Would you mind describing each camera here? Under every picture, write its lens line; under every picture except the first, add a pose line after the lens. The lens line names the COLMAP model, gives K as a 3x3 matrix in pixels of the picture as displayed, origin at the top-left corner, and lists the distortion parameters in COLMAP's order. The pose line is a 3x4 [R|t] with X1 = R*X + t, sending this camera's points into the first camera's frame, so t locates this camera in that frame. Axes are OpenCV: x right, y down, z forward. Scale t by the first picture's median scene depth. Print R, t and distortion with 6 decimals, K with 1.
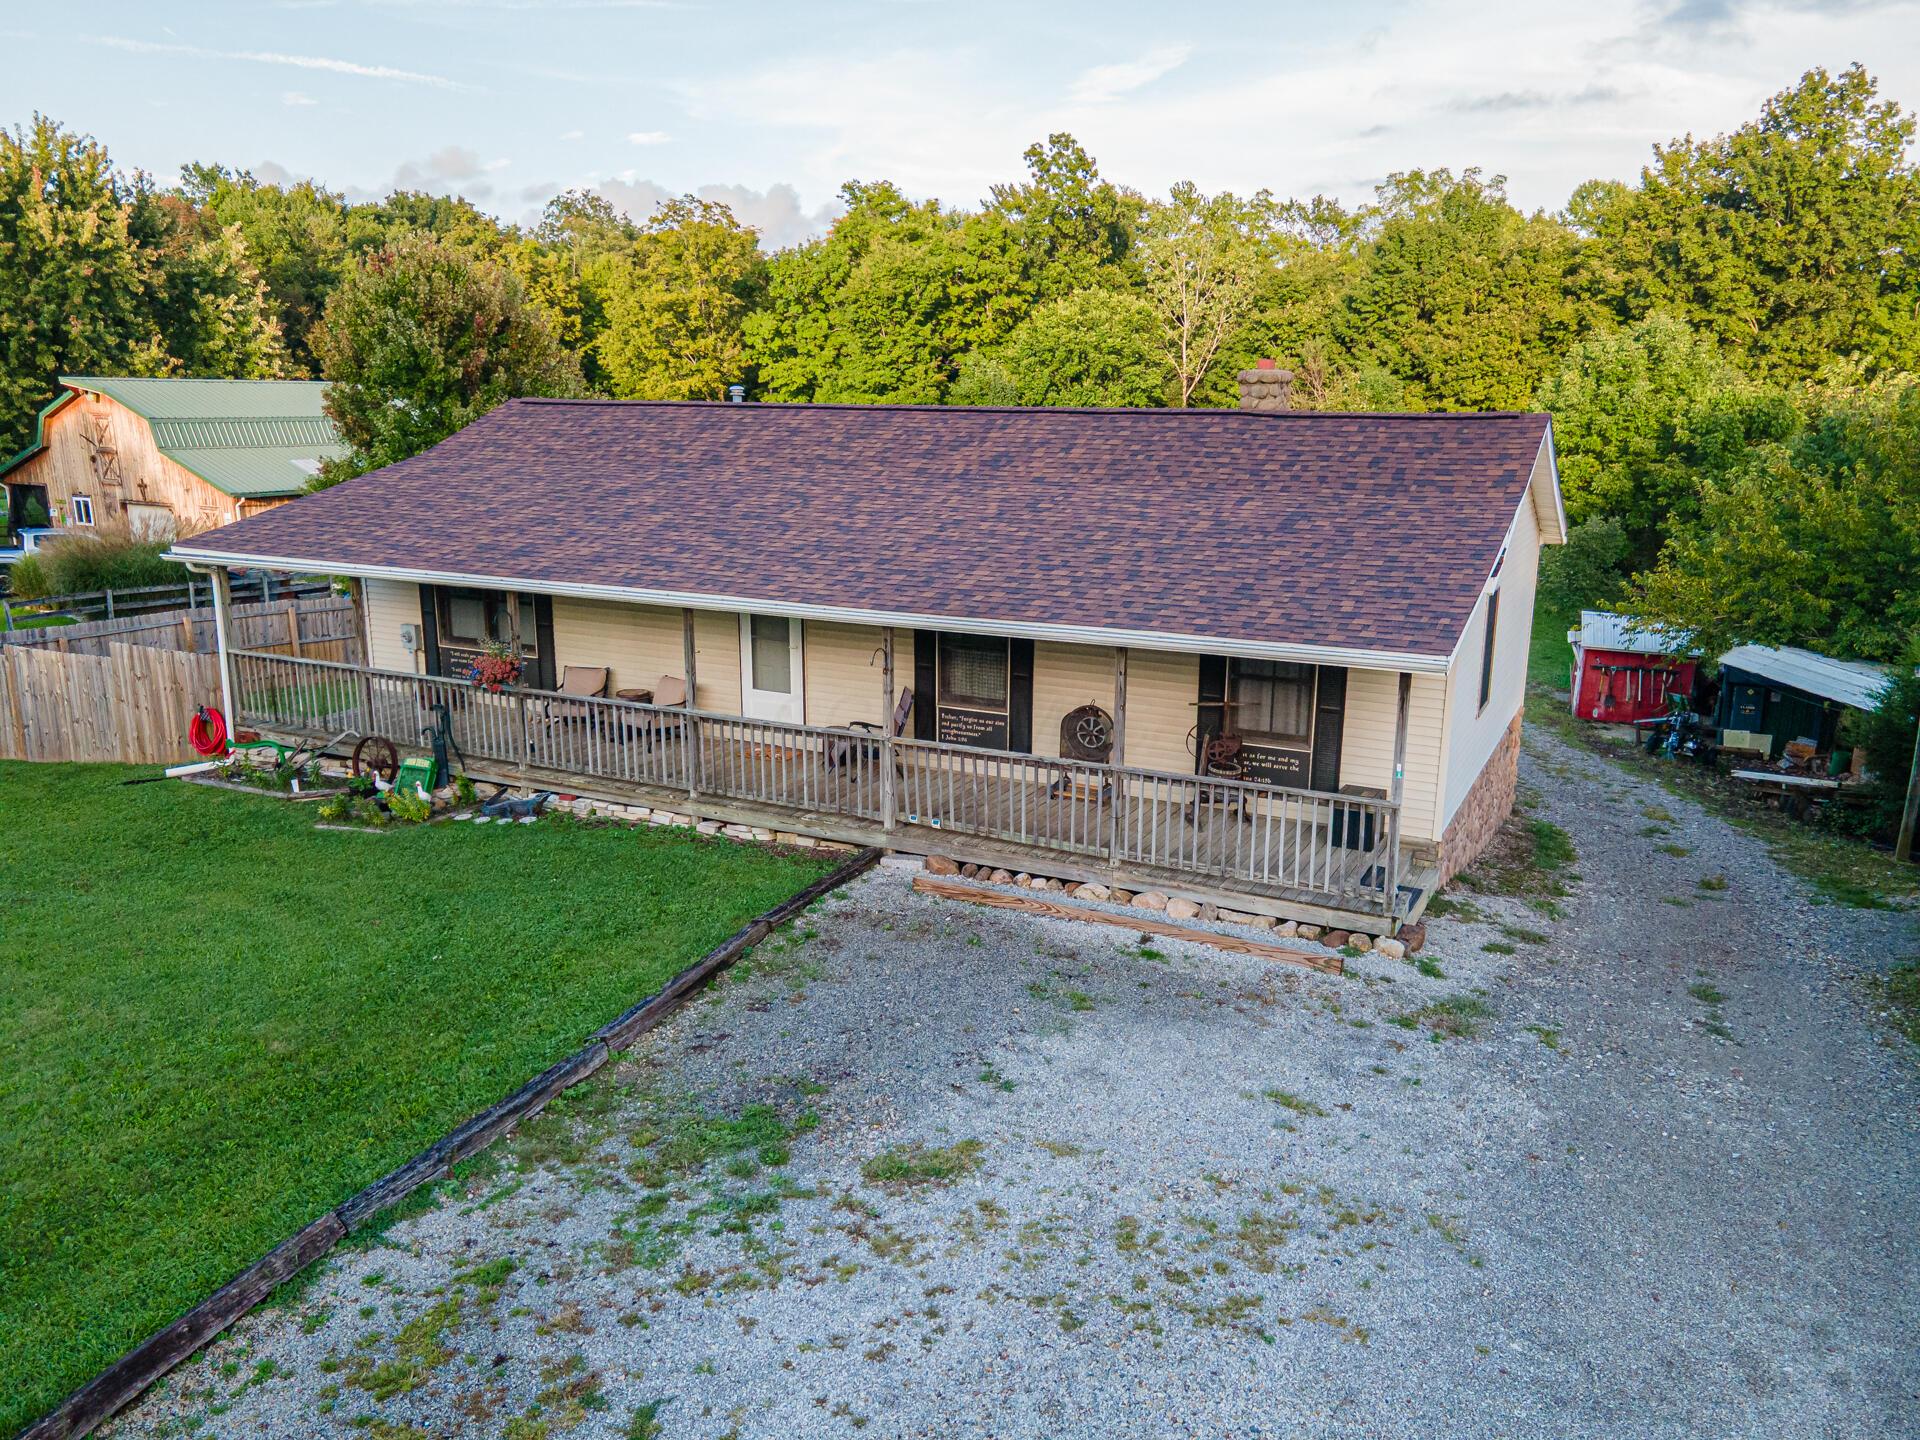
lens RADIAL K [[1394.6, 0, 974.7], [0, 1394.6, 721.8], [0, 0, 1]] dist [0.023409, 0.040960]
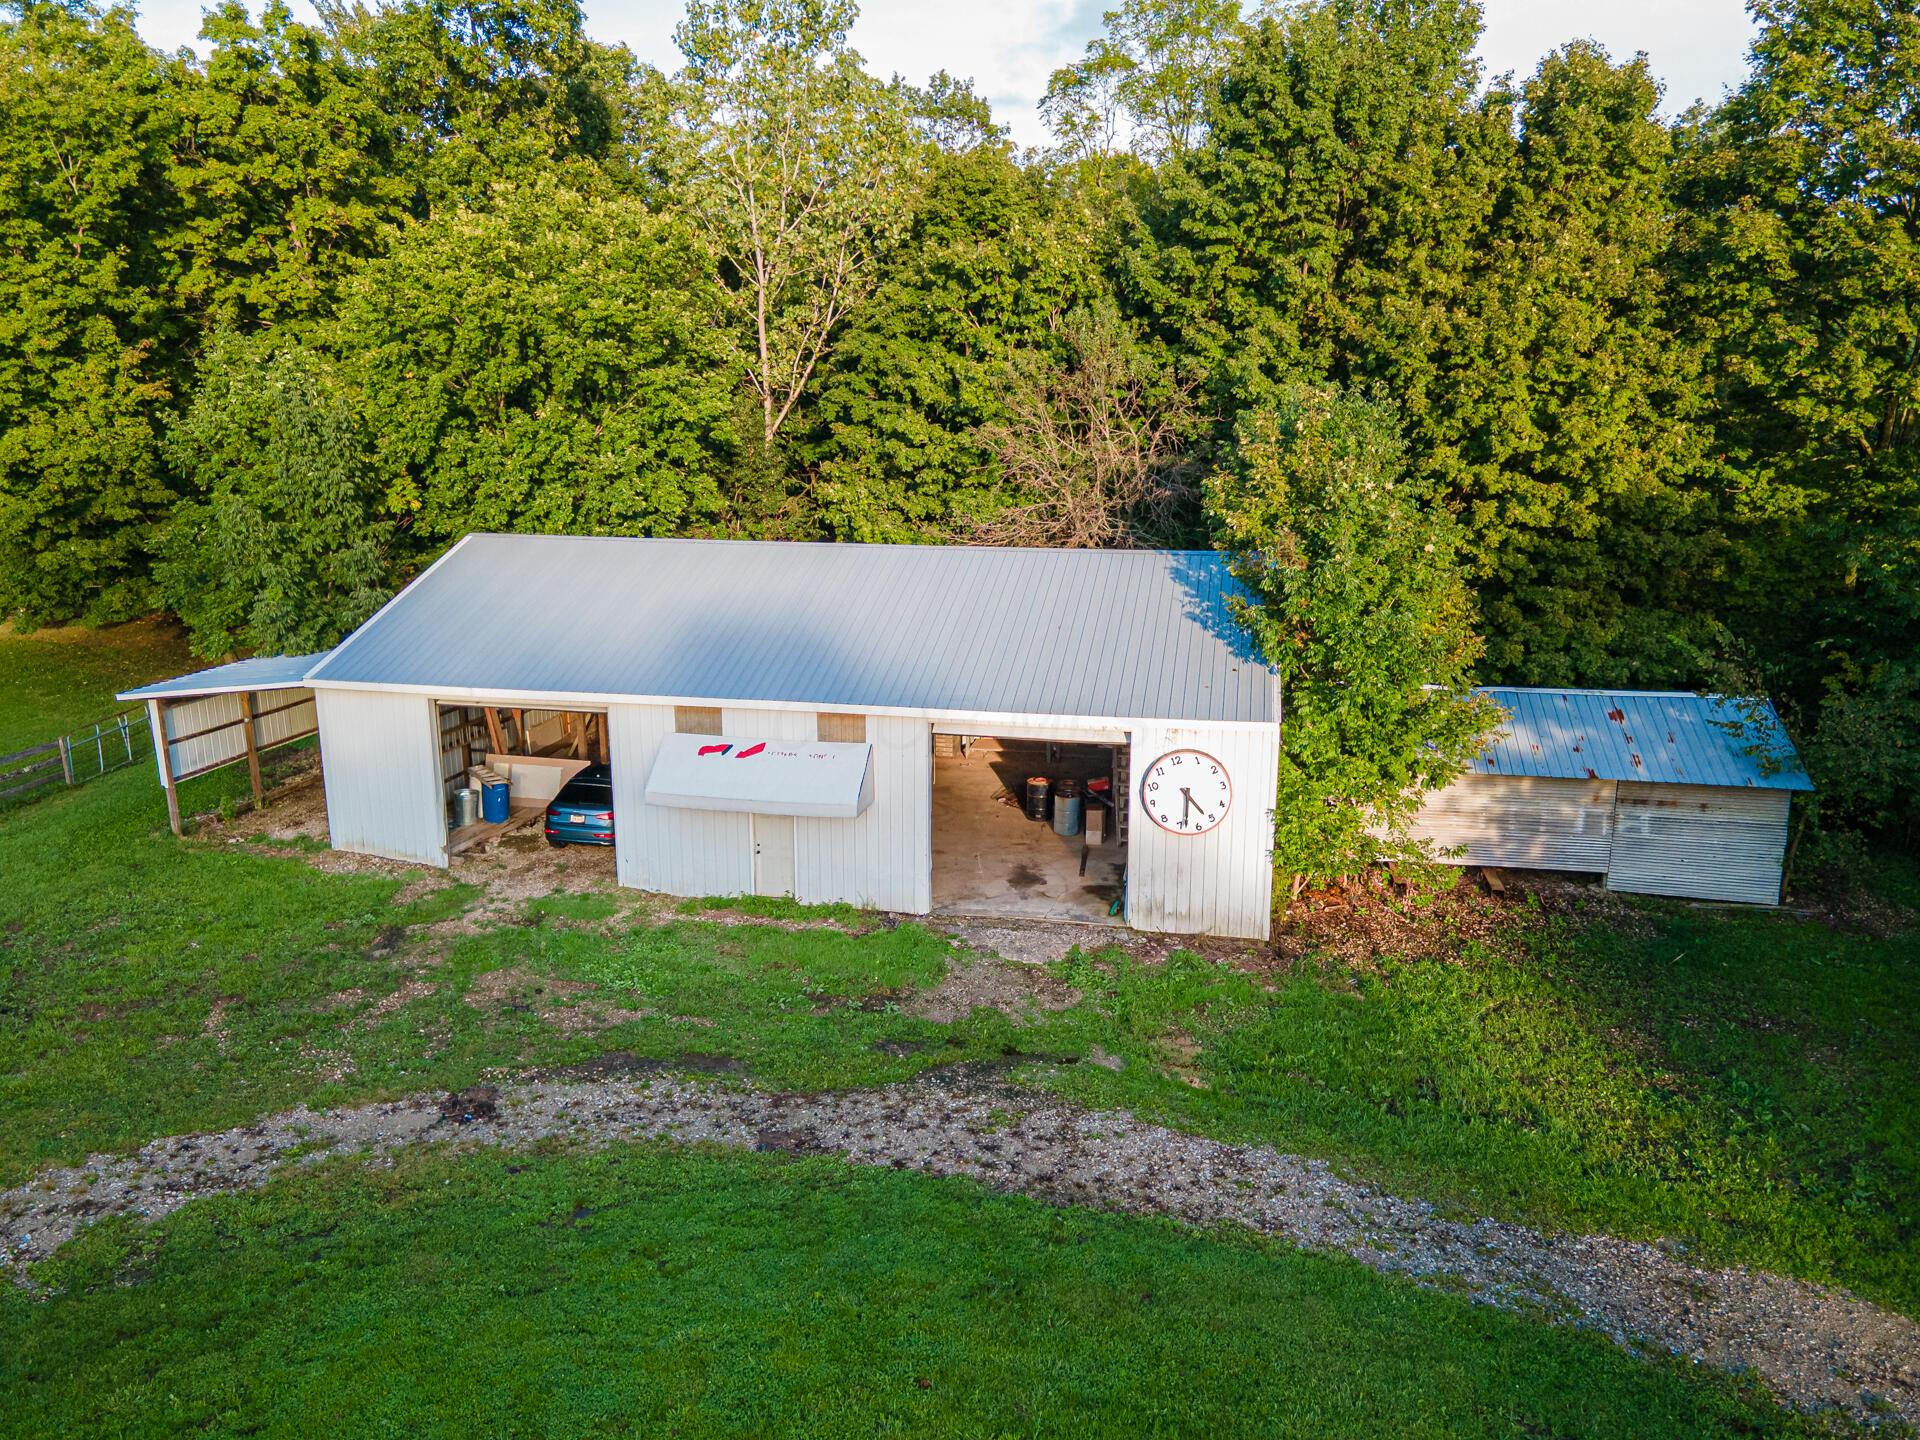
lens RADIAL K [[1403.8, 0, 977.6], [0, 1403.8, 719.9], [0, 0, 1]] dist [0.032373, 0.004552]
pose [[0.937801, -0.085794, 0.336406, 0.068465], [0.085964, 0.996194, 0.014417, -0.194139], [-0.336363, 0.015399, 0.941607, 0.754788]]
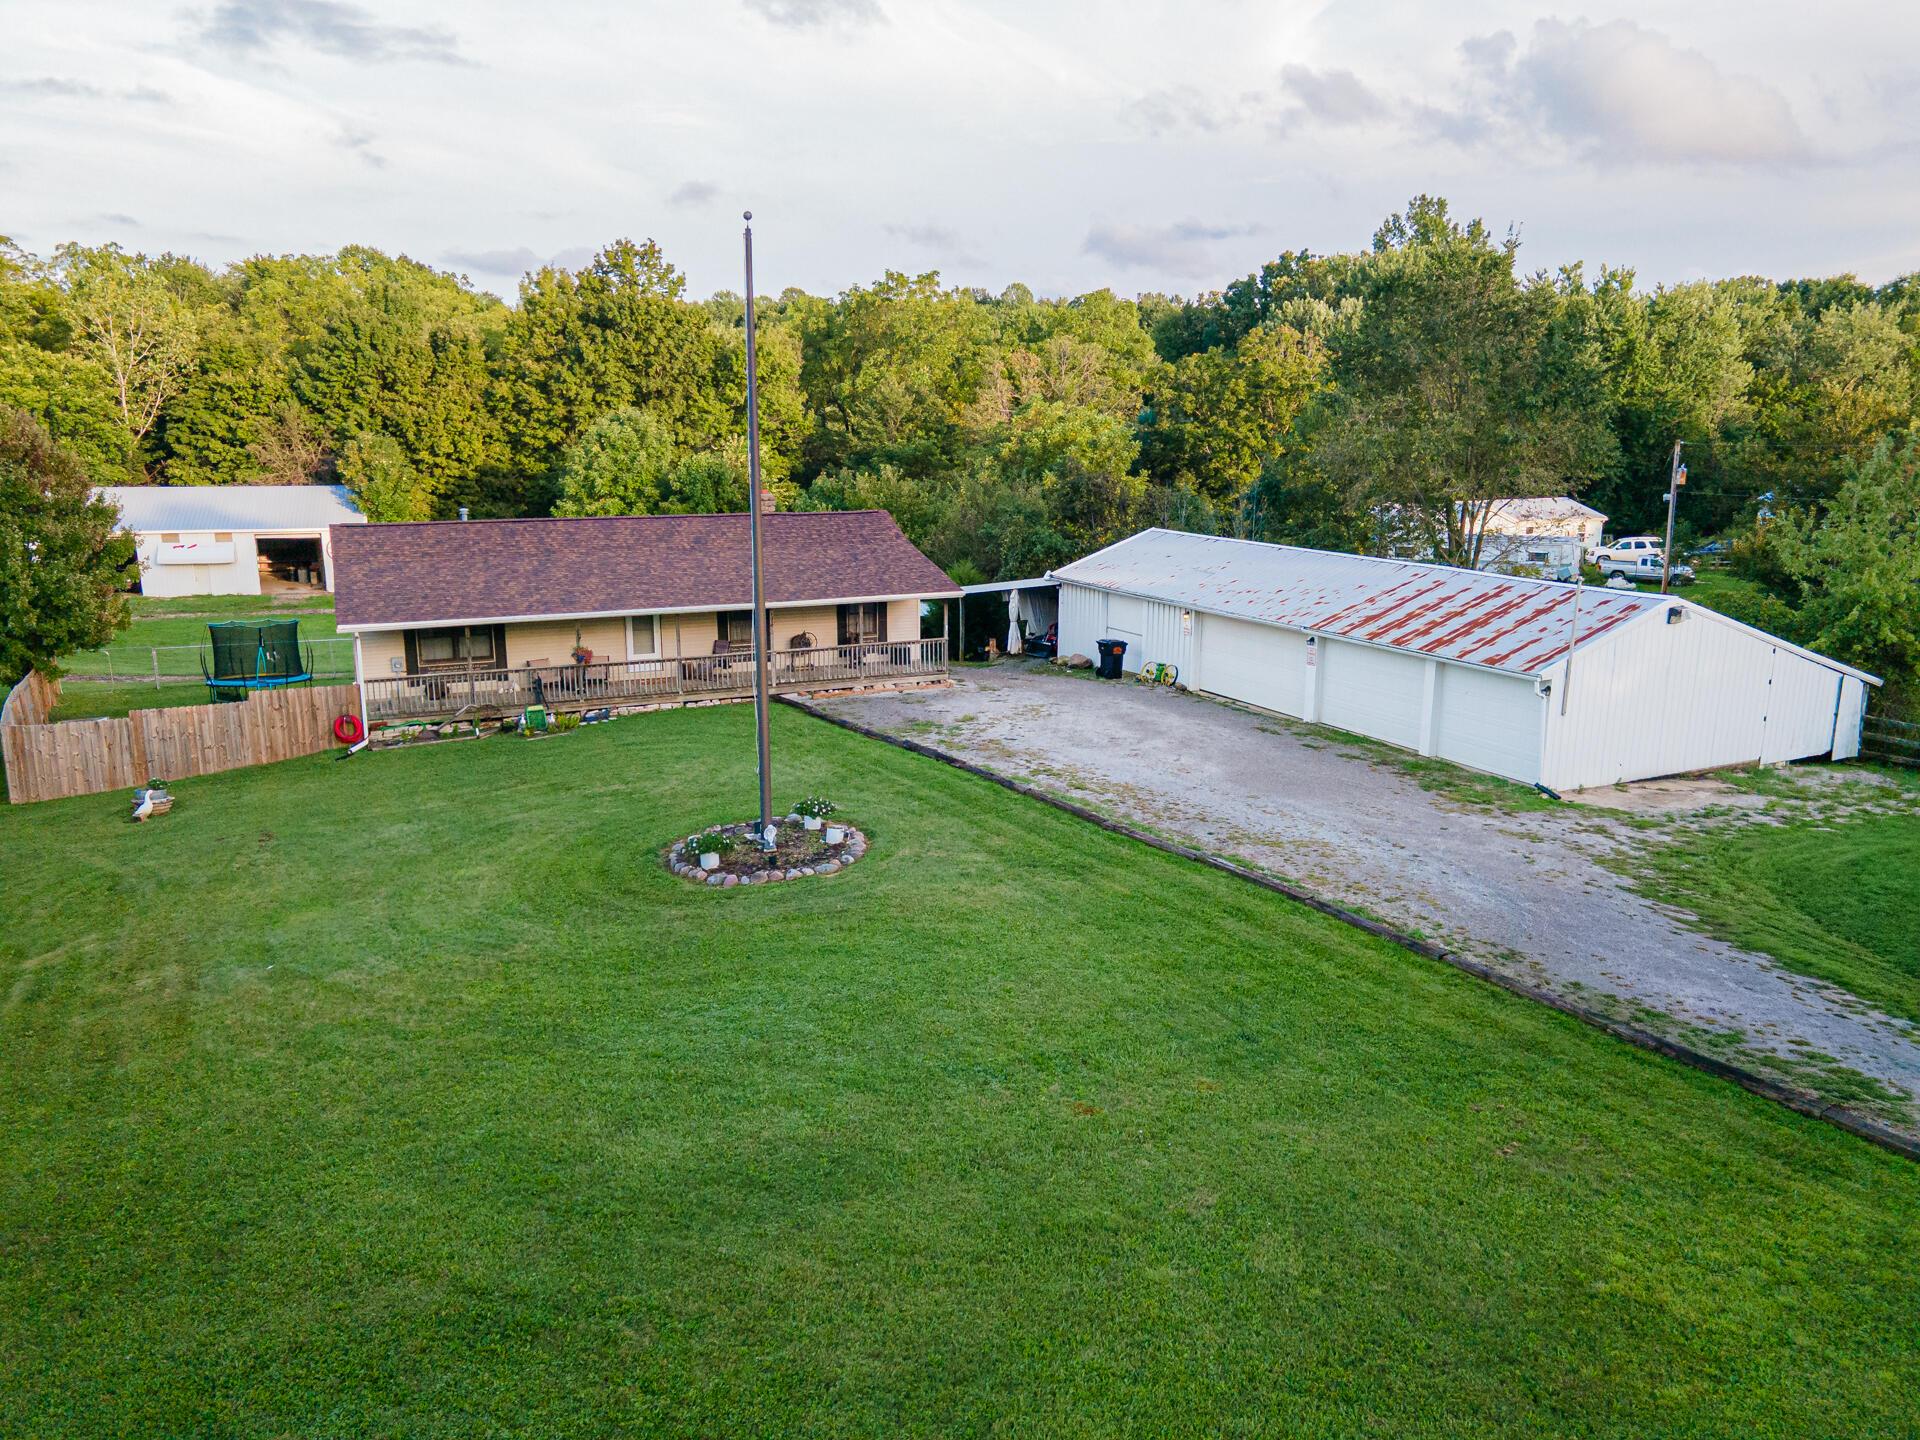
lens RADIAL K [[1403.8, 0, 977.6], [0, 1403.8, 719.9], [0, 0, 1]] dist [0.032373, 0.004552]
pose [[0.623436, -0.176765, 0.761631, -0.435106], [0.180738, 0.980307, 0.079574, -0.000382], [-0.760698, 0.088046, 0.643107, -0.231090]]
